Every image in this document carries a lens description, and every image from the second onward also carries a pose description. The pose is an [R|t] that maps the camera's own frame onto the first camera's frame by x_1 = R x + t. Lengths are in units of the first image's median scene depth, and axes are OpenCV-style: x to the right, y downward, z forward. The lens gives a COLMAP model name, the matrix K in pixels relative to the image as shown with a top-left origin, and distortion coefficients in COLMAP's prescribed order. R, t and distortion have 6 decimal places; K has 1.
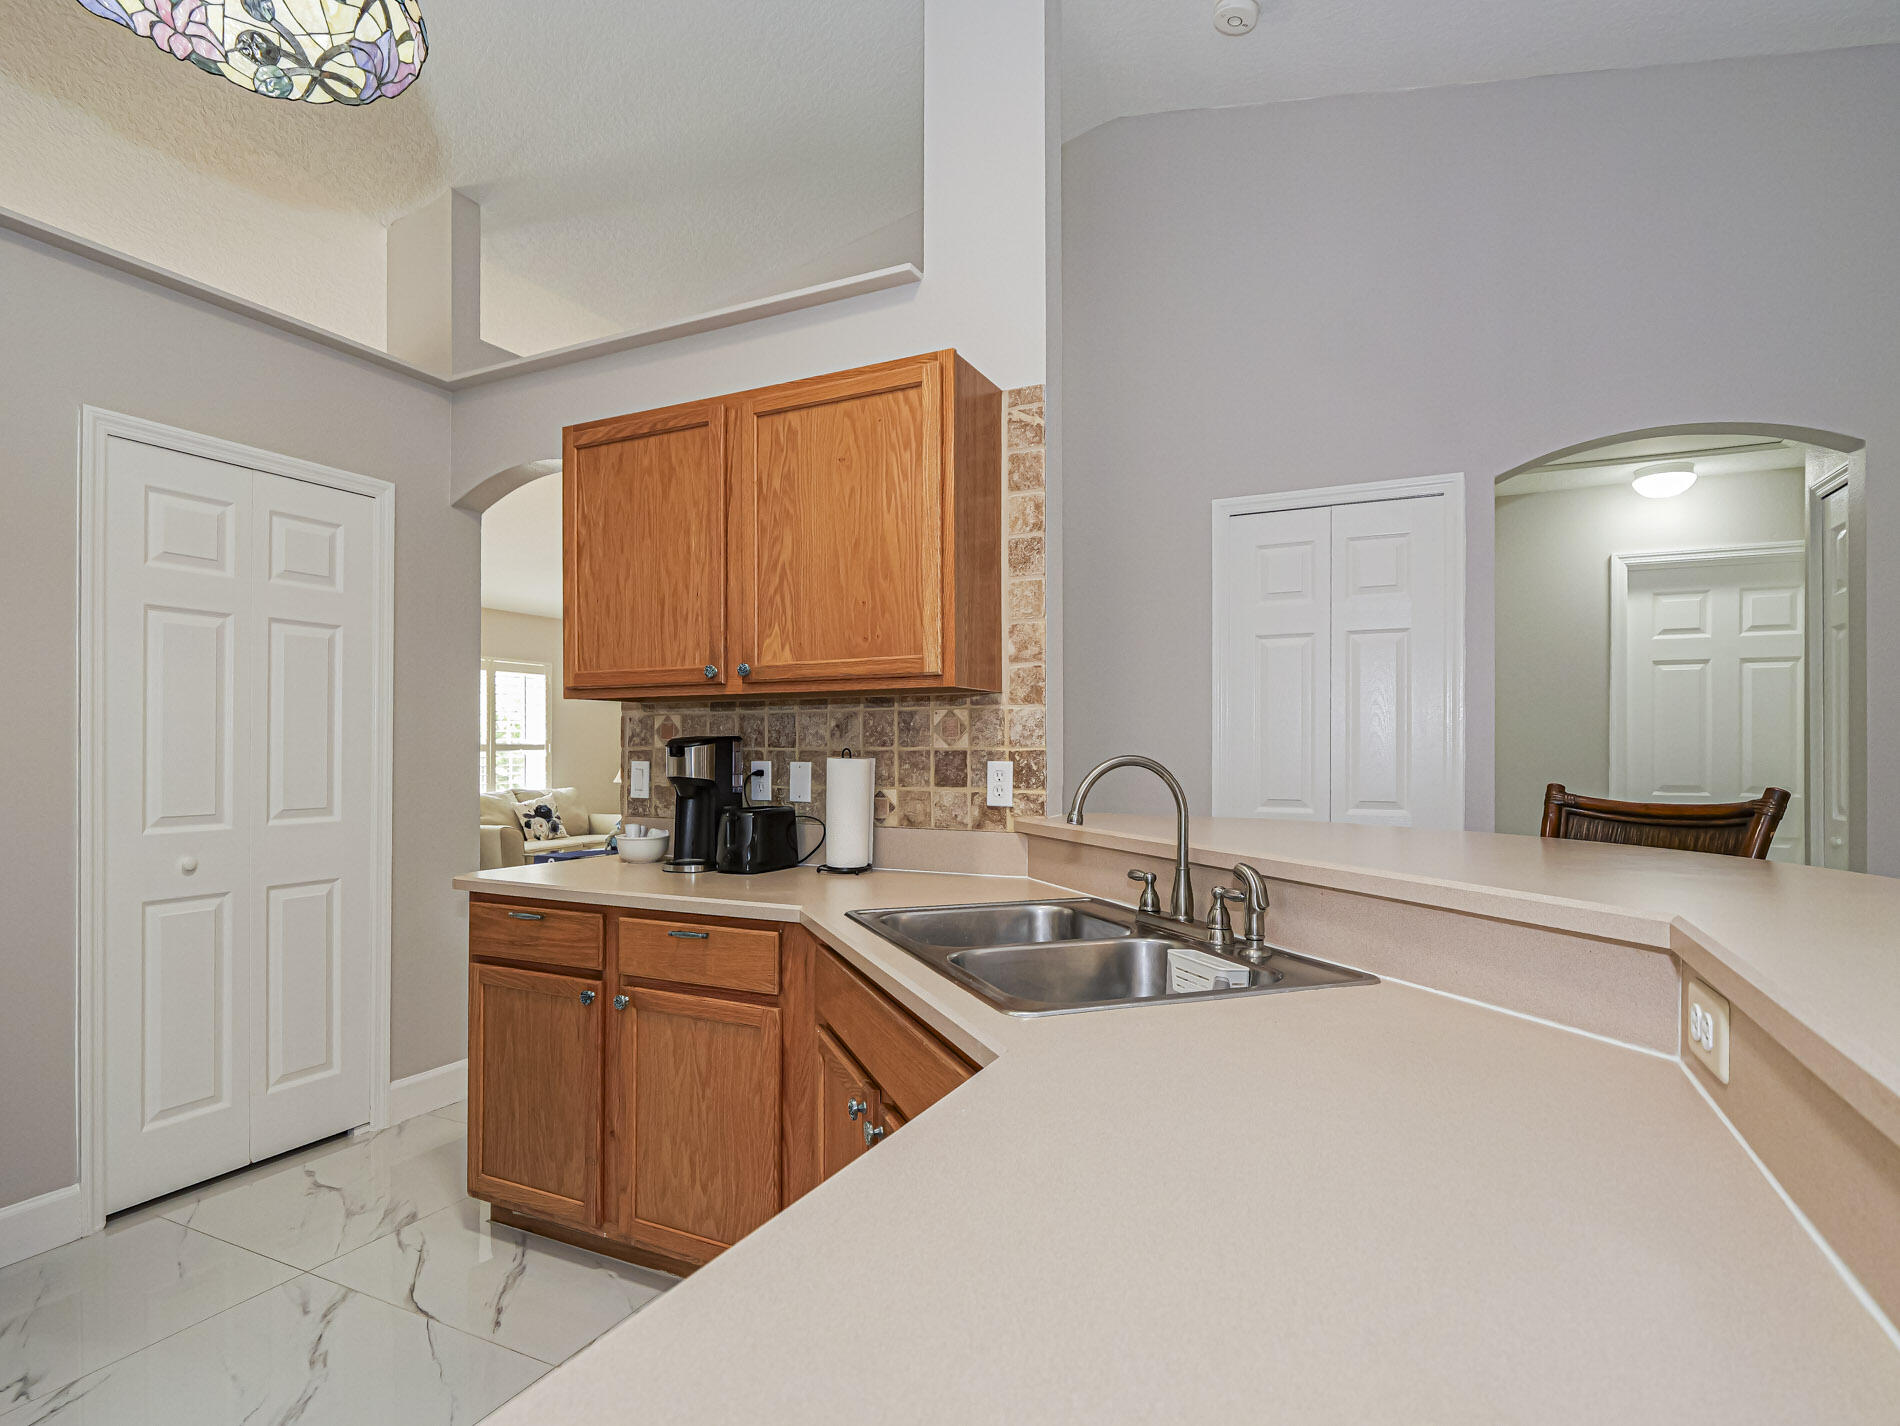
lens RADIAL K [[971.3, 0, 950.2], [0, 971.3, 802.4], [0, 0, 1]] dist [-0.001828, -0.004026]
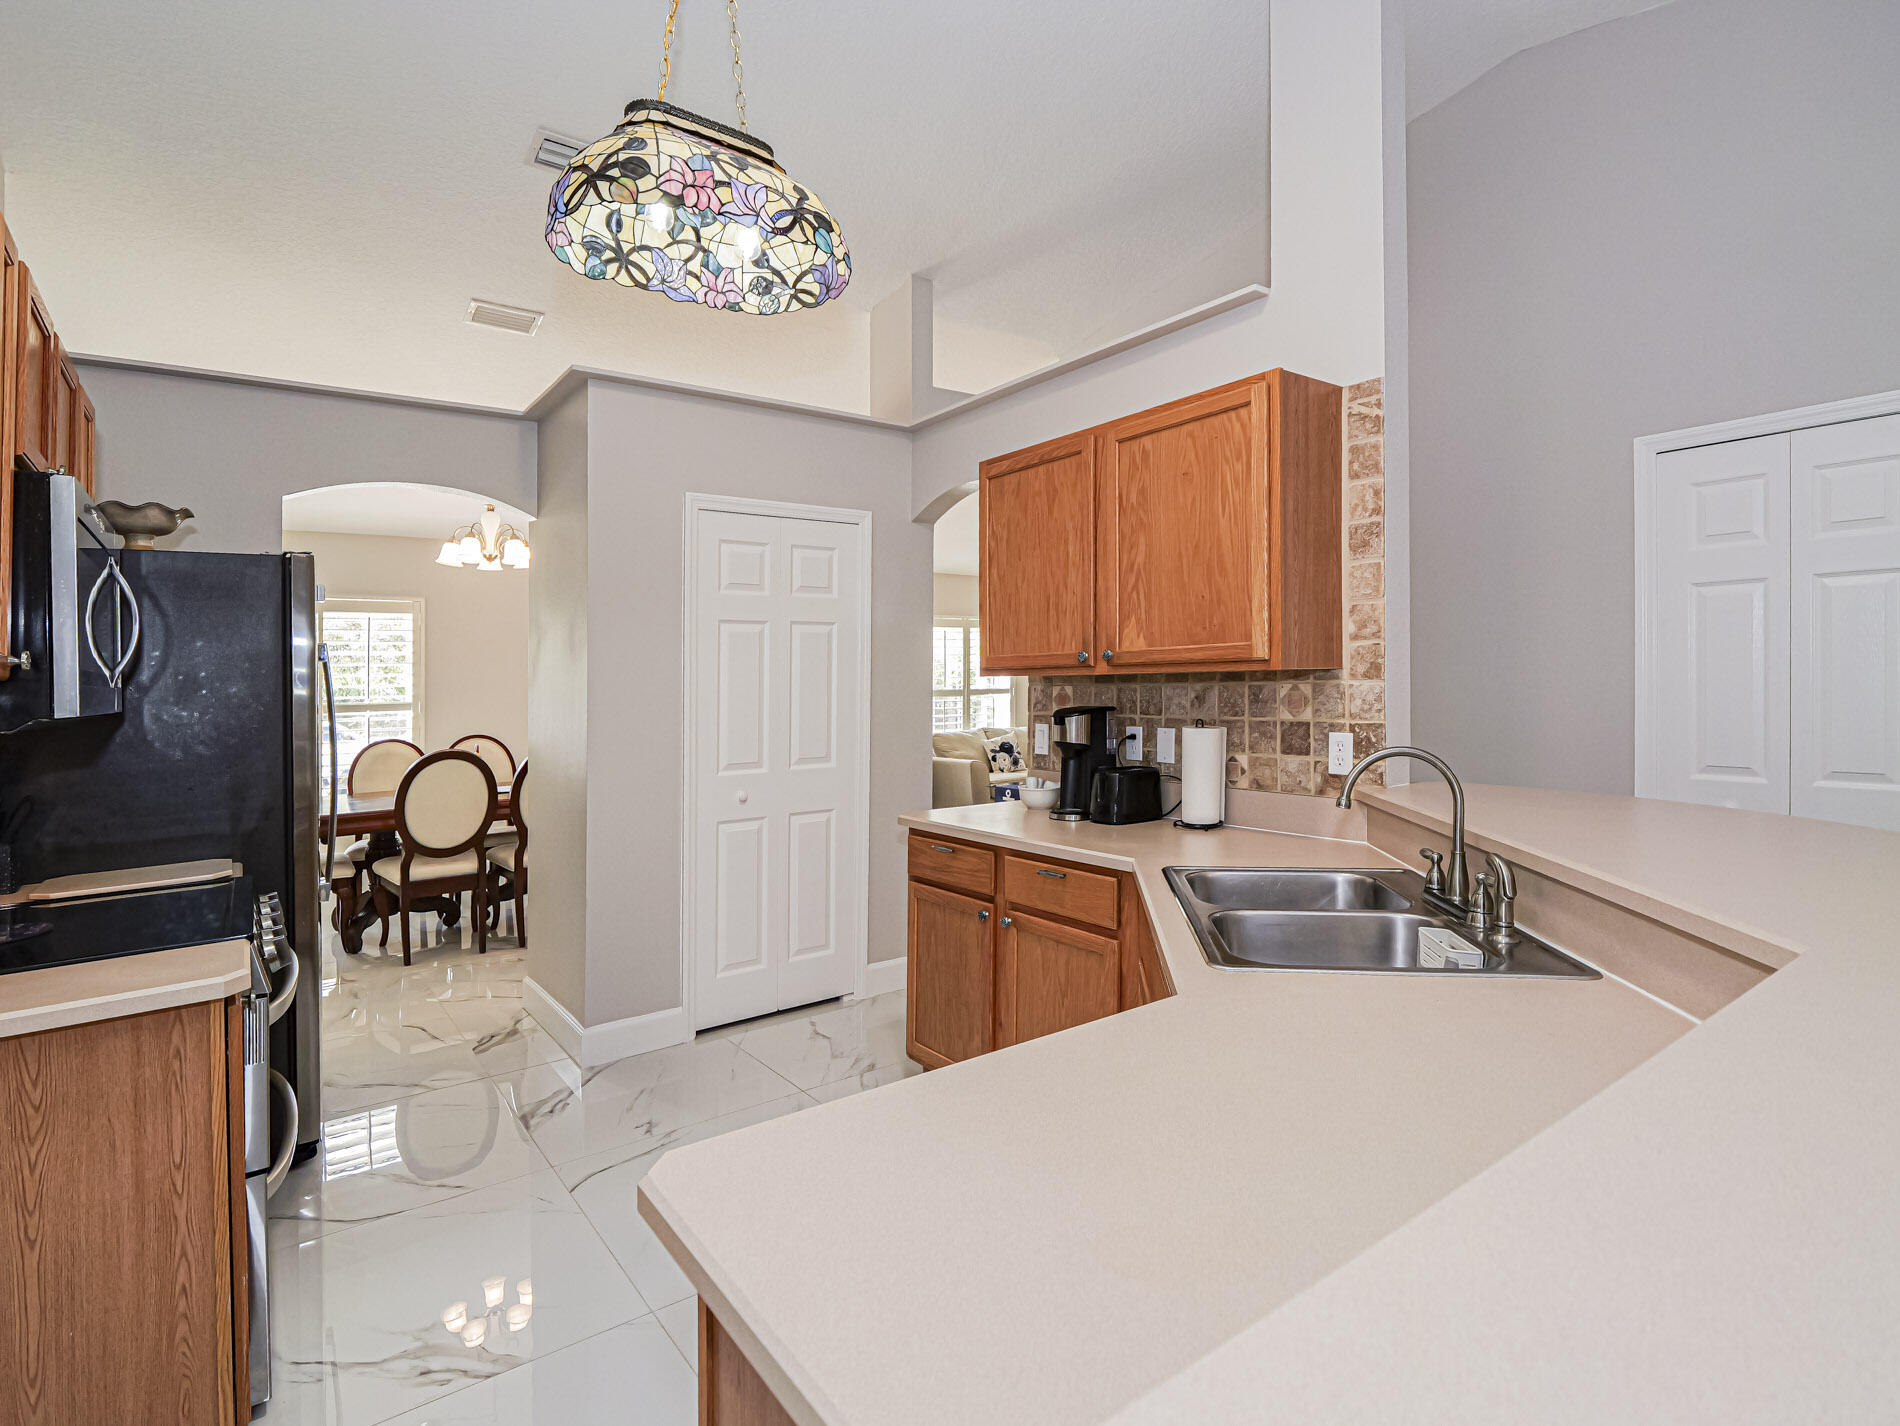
lens RADIAL K [[971.3, 0, 952.9], [0, 971.3, 736.8], [0, 0, 1]] dist [-0.001828, -0.004026]
pose [[0.885877, 0.012455, -0.463753, 0.168674], [-0.008043, 0.999902, 0.011490, -0.046662], [0.463850, -0.006449, 0.885890, -0.142466]]
